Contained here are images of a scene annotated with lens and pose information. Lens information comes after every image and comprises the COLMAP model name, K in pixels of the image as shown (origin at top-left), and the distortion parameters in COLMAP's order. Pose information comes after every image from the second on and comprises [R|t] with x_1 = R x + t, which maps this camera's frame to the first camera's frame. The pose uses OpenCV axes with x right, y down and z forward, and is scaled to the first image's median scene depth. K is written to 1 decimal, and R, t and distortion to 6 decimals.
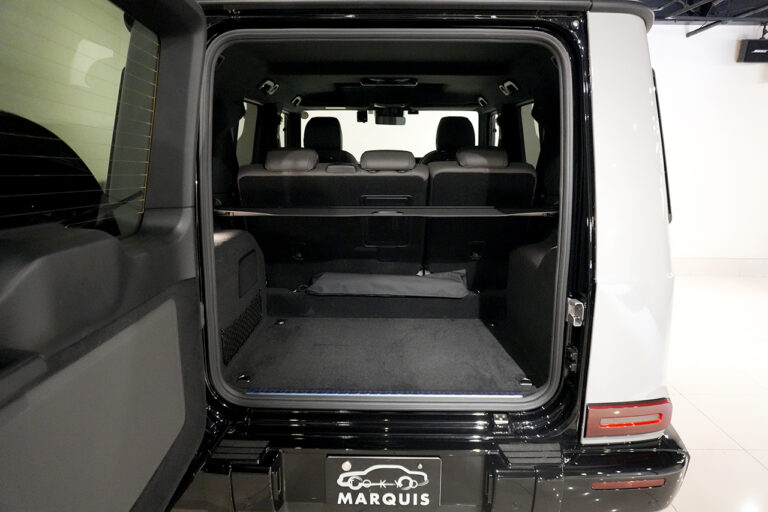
lens RADIAL K [[522.7, 0, 380.6], [0, 522.7, 259.0], [0, 0, 1]] dist [-0.011941, 0.004290]
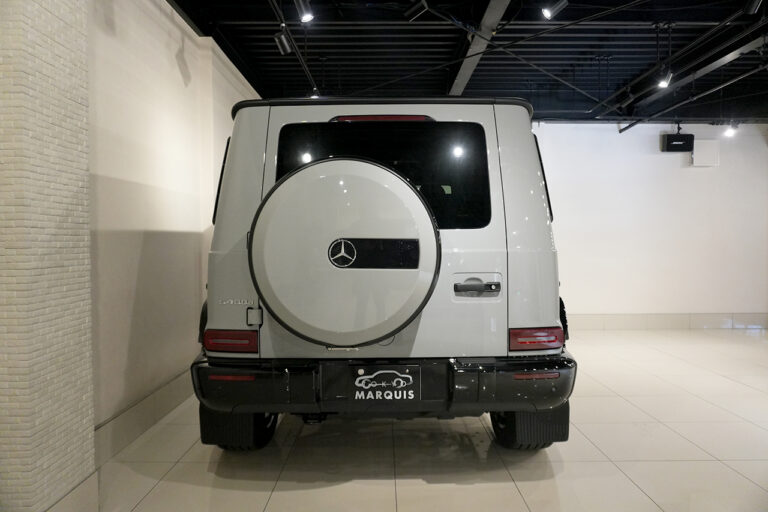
lens RADIAL K [[522.7, 0, 387.0], [0, 522.7, 253.1], [0, 0, 1]] dist [-0.011941, 0.004290]
pose [[0.999490, -0.013926, 0.028732, -0.026344], [0.019233, 0.980886, -0.193630, 0.347007], [-0.025486, 0.194084, 0.980654, -0.617812]]
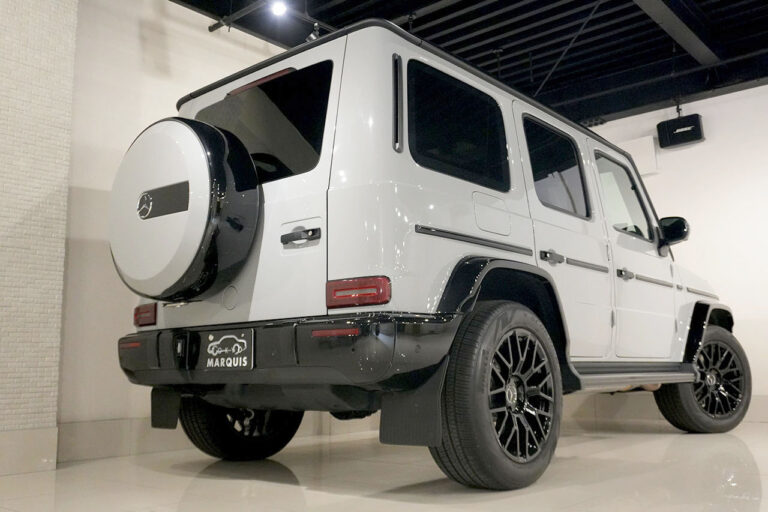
lens RADIAL K [[760.8, 0, 383.8], [0, 760.8, 255.3], [0, 0, 1]] dist [-0.008019, 0.000000]
pose [[0.762932, -0.119558, -0.635327, 1.712881], [-0.110924, 0.943967, -0.310842, 0.788148], [0.636891, 0.307624, 0.706921, -0.302150]]
